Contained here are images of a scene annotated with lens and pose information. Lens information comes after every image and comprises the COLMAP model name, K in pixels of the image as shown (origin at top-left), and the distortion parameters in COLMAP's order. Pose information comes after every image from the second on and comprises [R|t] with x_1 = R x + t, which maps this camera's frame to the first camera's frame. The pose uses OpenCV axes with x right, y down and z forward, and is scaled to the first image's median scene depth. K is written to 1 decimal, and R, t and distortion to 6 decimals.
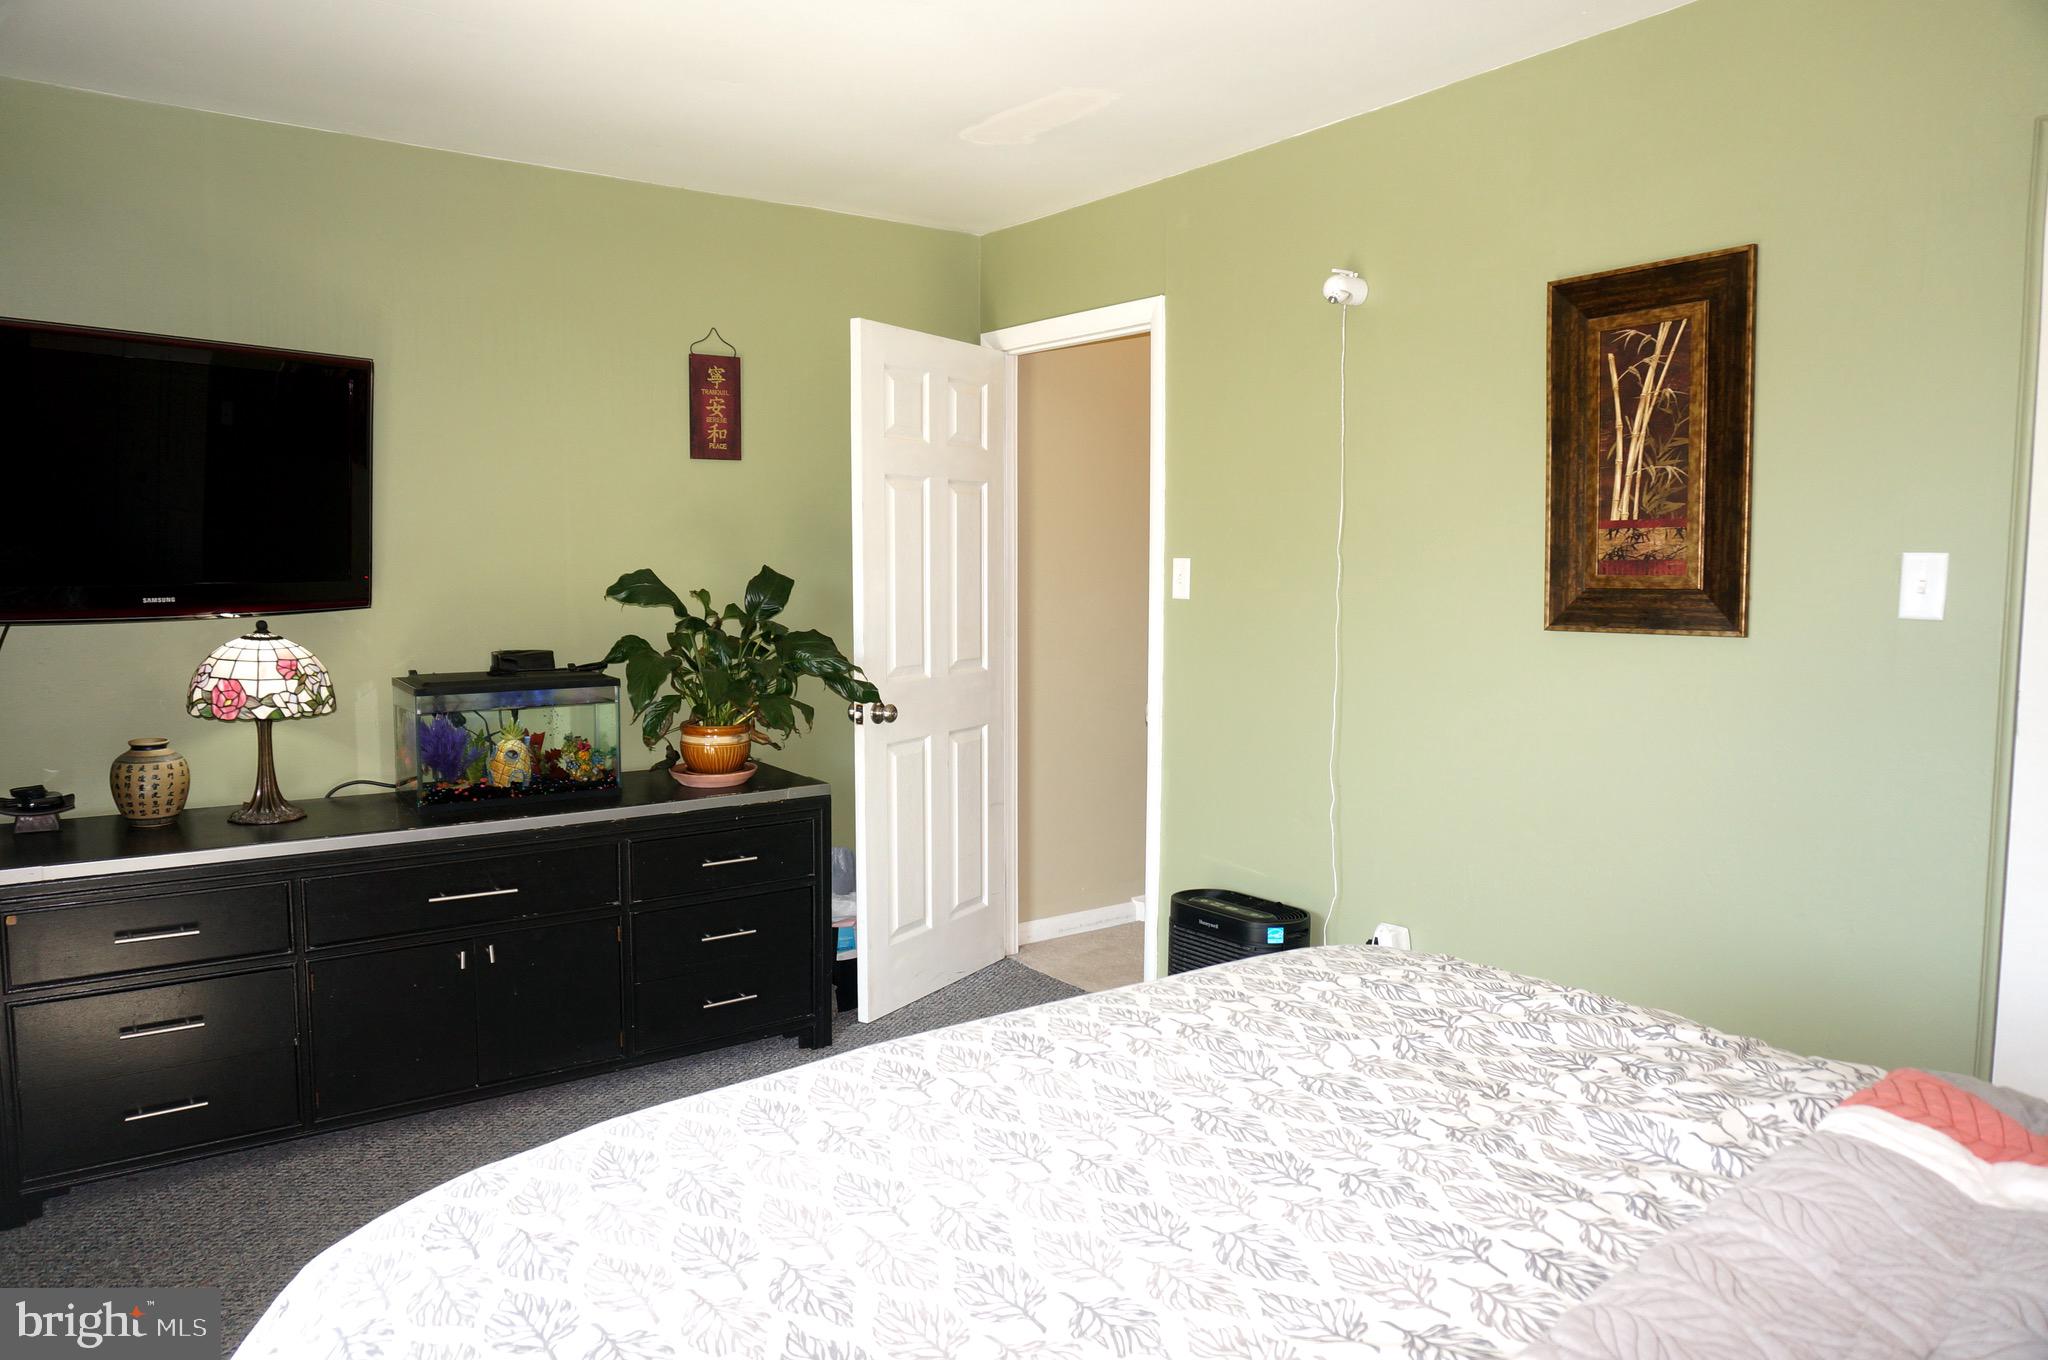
lens RADIAL K [[1381.7, 0, 1020.5], [0, 1381.7, 671.4], [0, 0, 1]] dist [-0.039985, 0.028444]
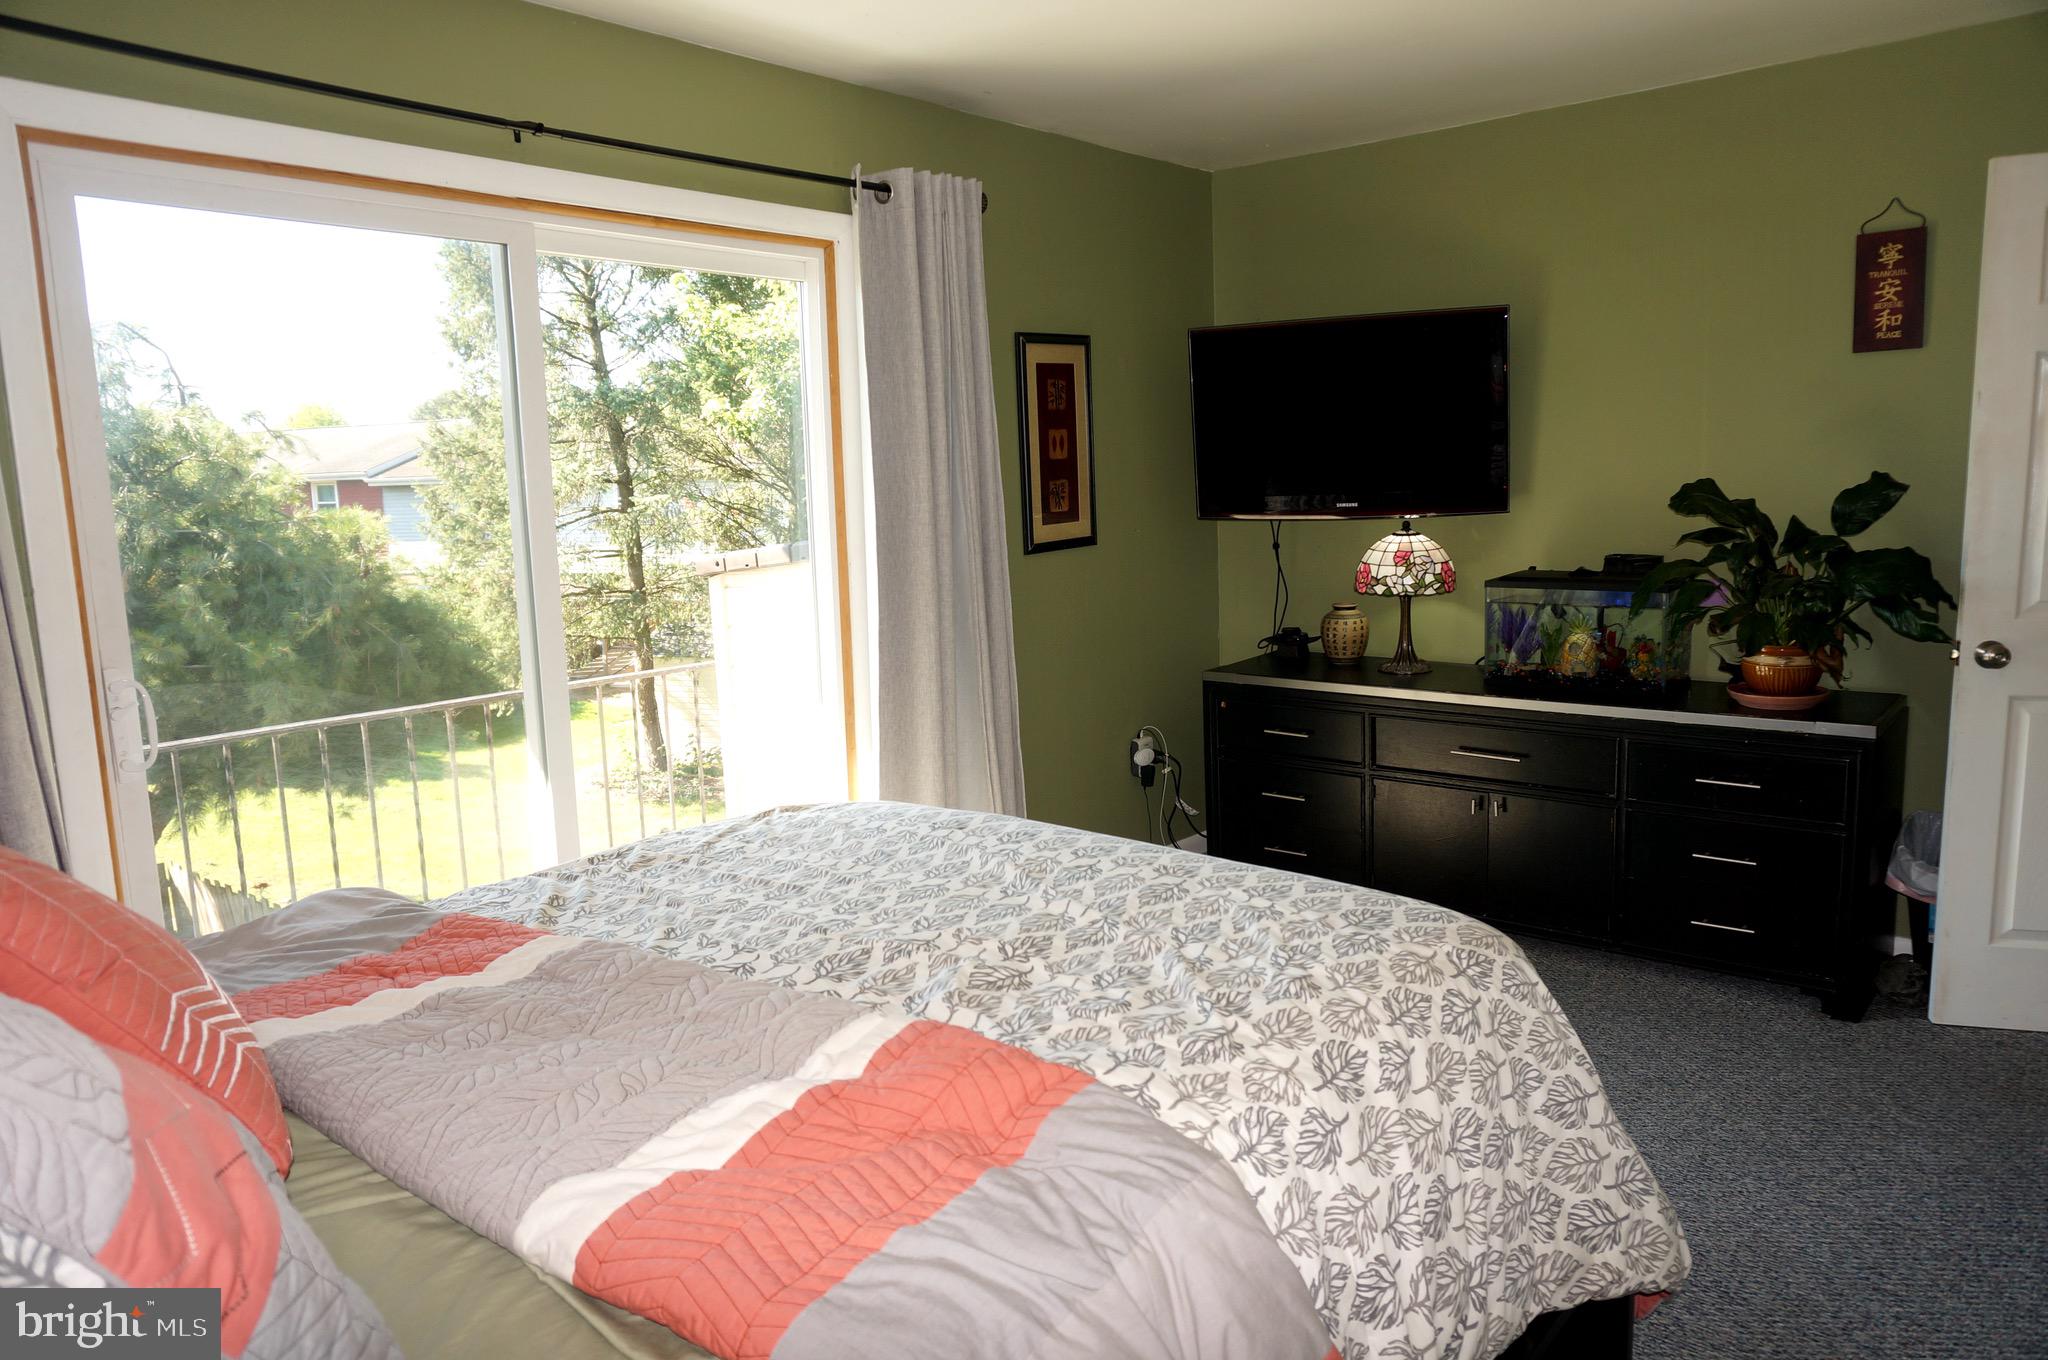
lens RADIAL K [[1381.7, 0, 1021.4], [0, 1381.7, 682.7], [0, 0, 1]] dist [-0.039985, 0.028444]
pose [[0.228027, 0.137431, -0.963907, 0.591215], [-0.046753, 0.990392, 0.130147, -0.033692], [0.972532, 0.015389, 0.232261, 0.288313]]
